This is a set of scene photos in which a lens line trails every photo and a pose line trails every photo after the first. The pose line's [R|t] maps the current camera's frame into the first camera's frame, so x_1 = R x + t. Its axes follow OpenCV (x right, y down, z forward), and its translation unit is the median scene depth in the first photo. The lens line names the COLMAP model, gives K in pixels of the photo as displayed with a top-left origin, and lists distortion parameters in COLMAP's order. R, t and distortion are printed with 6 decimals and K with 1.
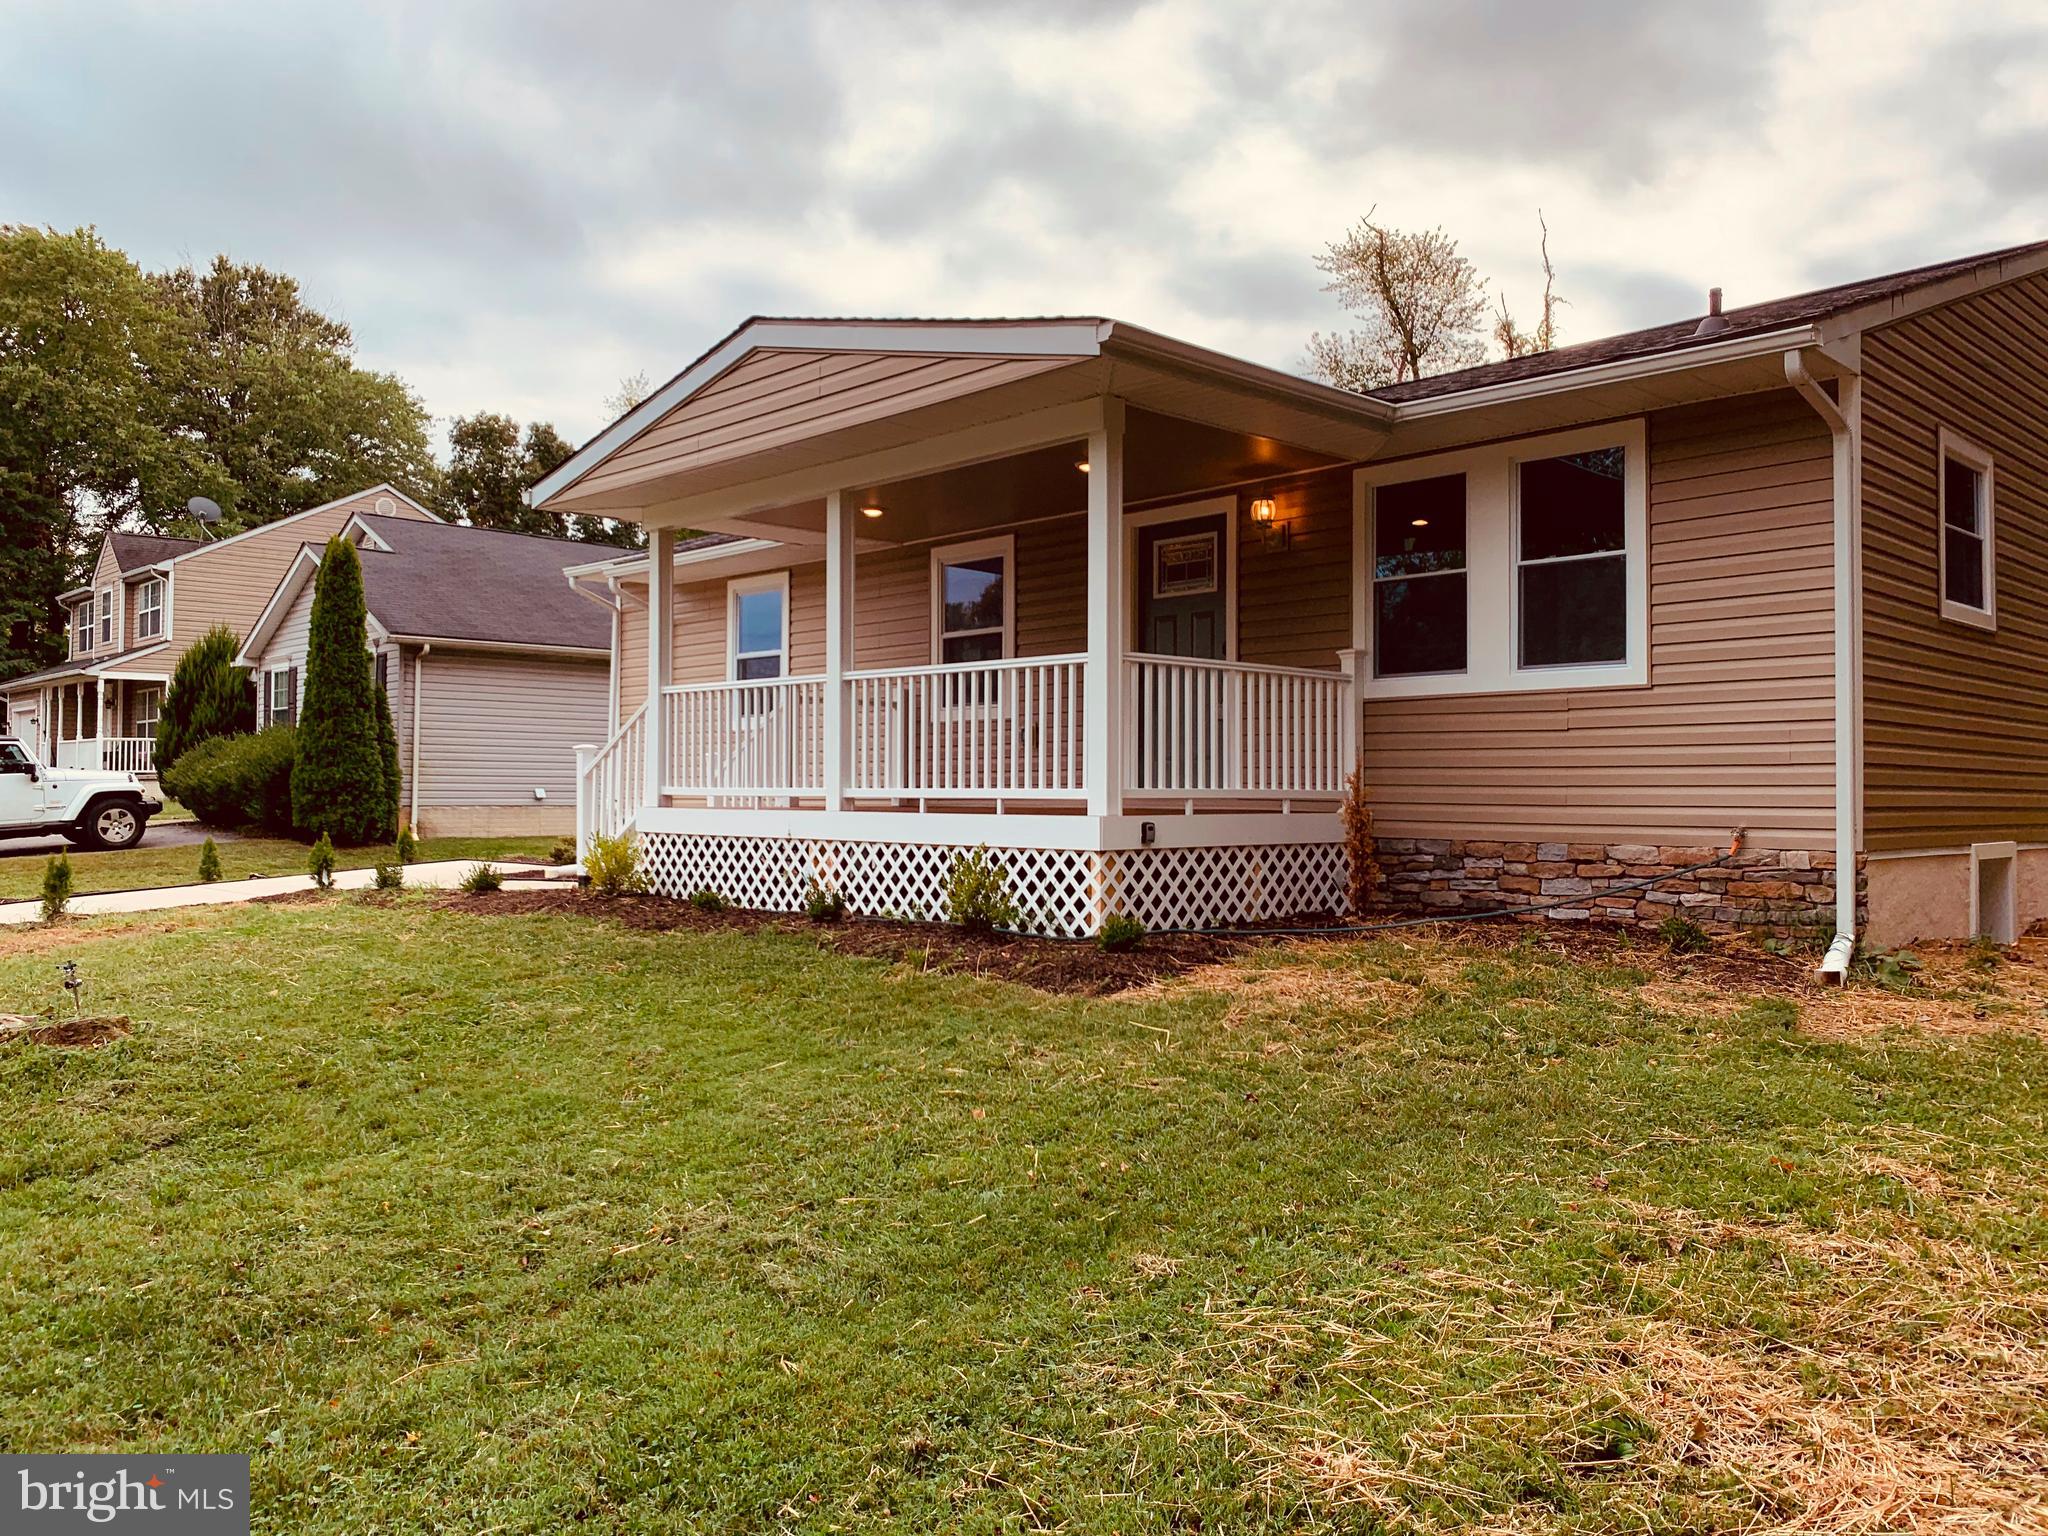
lens RADIAL K [[1557.4, 0, 1035.0], [0, 1557.4, 763.8], [0, 0, 1]] dist [0.054195, -0.054647]
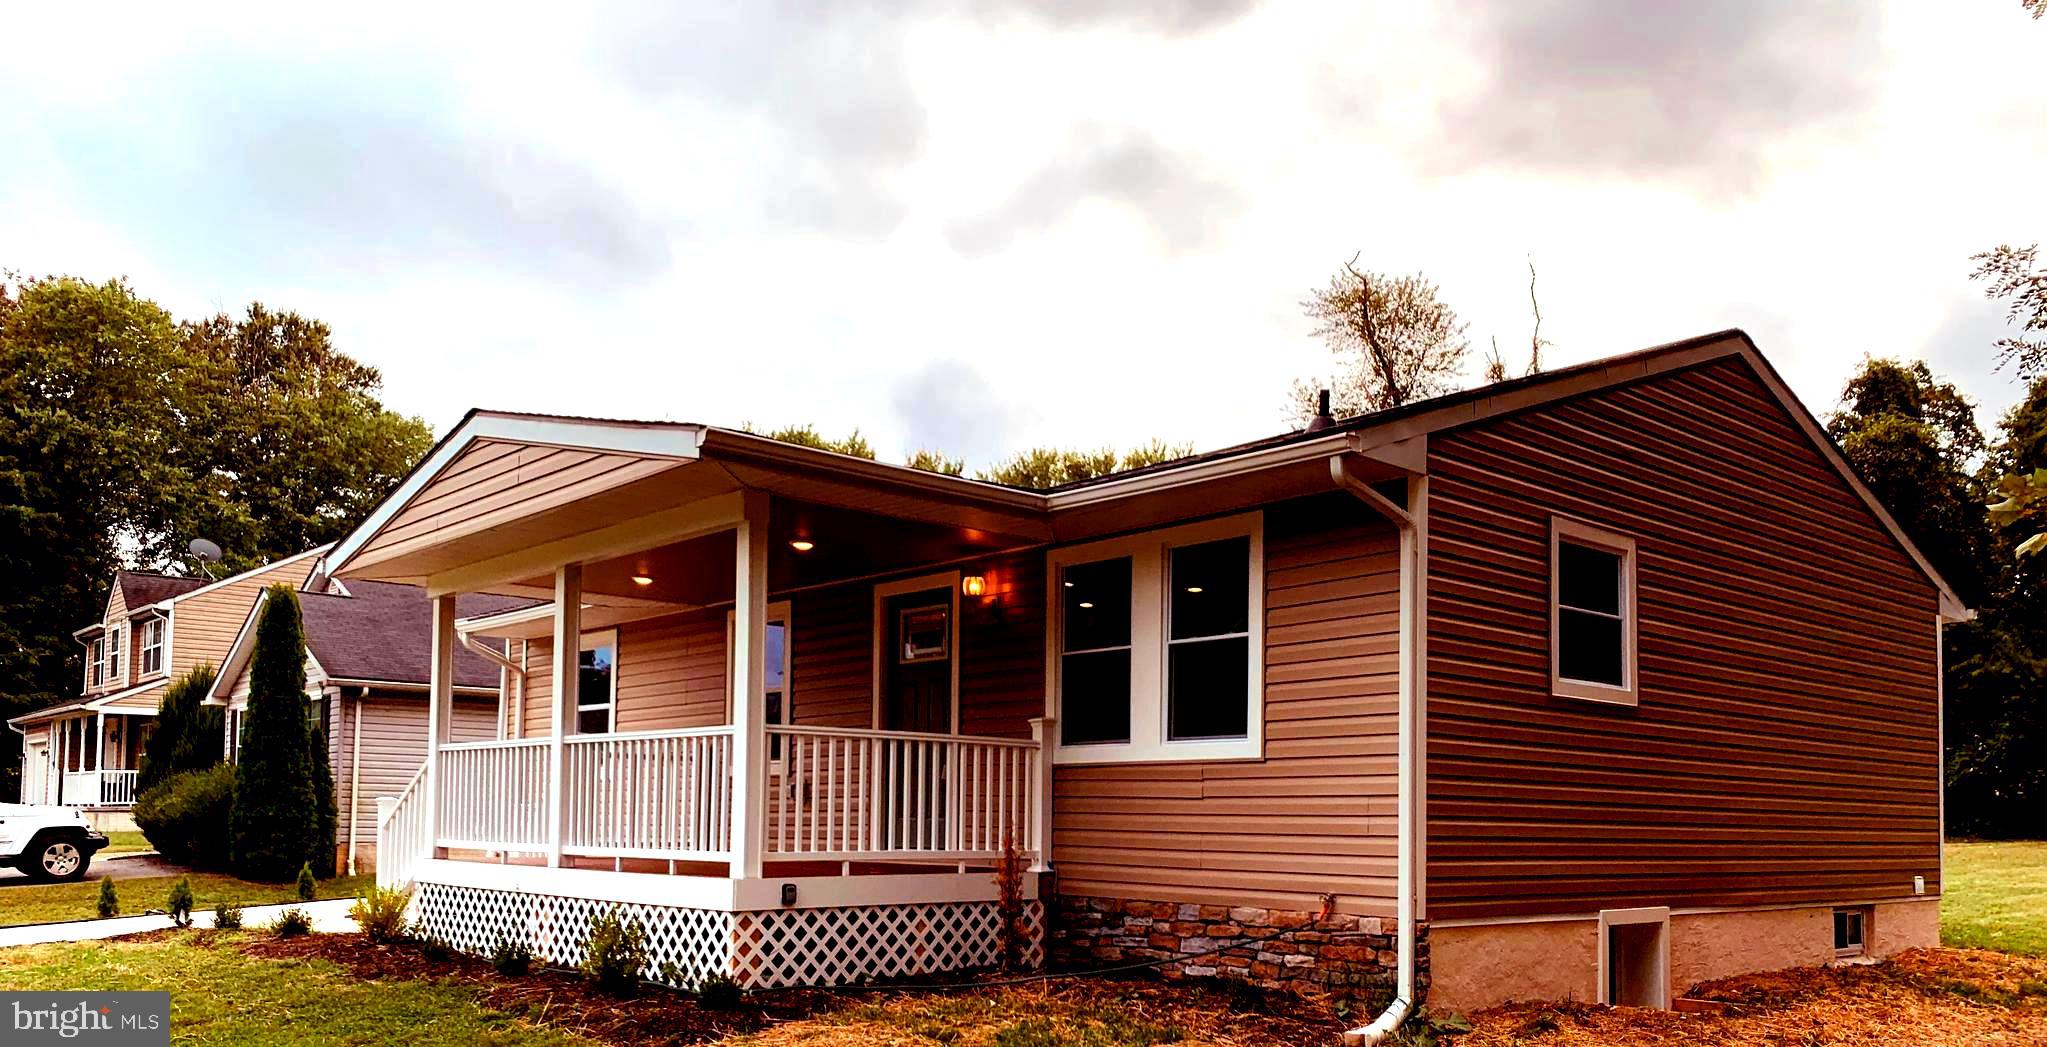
lens RADIAL K [[1529.9, 0, 1049.5], [0, 1529.9, 765.7], [0, 0, 1]] dist [0.133493, -0.178240]
pose [[0.999418, 0.005599, -0.033663, 0.244252], [-0.006138, 0.999854, -0.015940, -0.024287], [0.033569, 0.016137, 0.999306, -0.046120]]
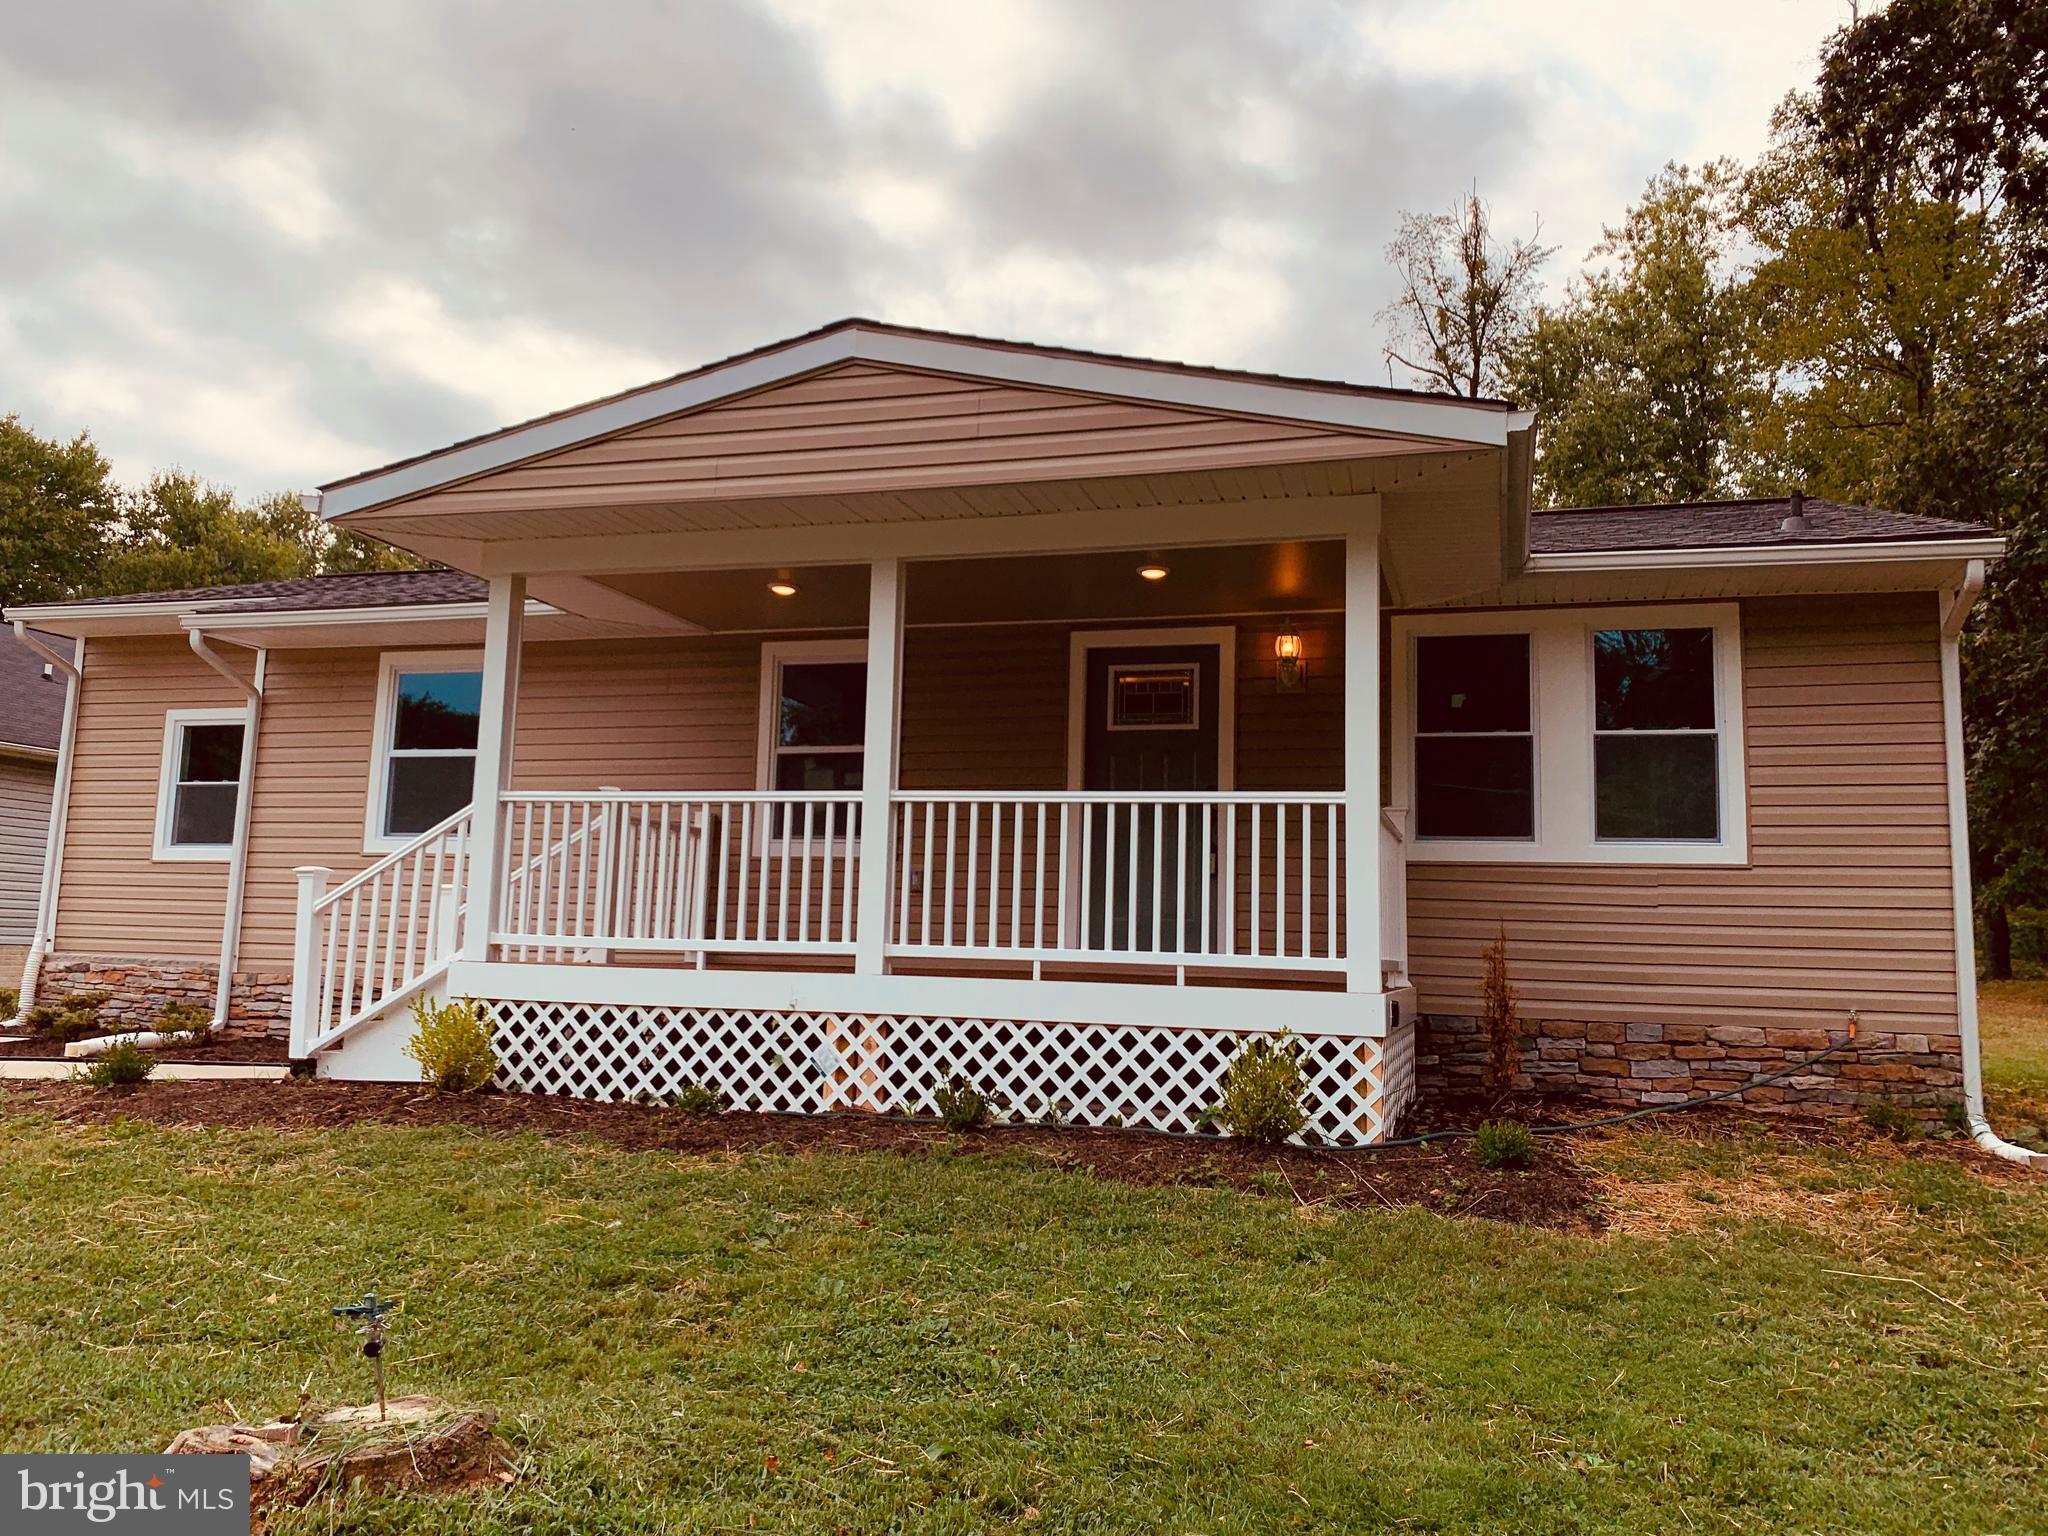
lens RADIAL K [[1535.1, 0, 1013.2], [0, 1535.1, 751.7], [0, 0, 1]] dist [0.065464, -0.102607]
pose [[0.871986, 0.082960, 0.482451, -0.437459], [-0.034124, 0.993439, -0.109150, 0.001891], [-0.488341, 0.078714, 0.869096, 0.315532]]
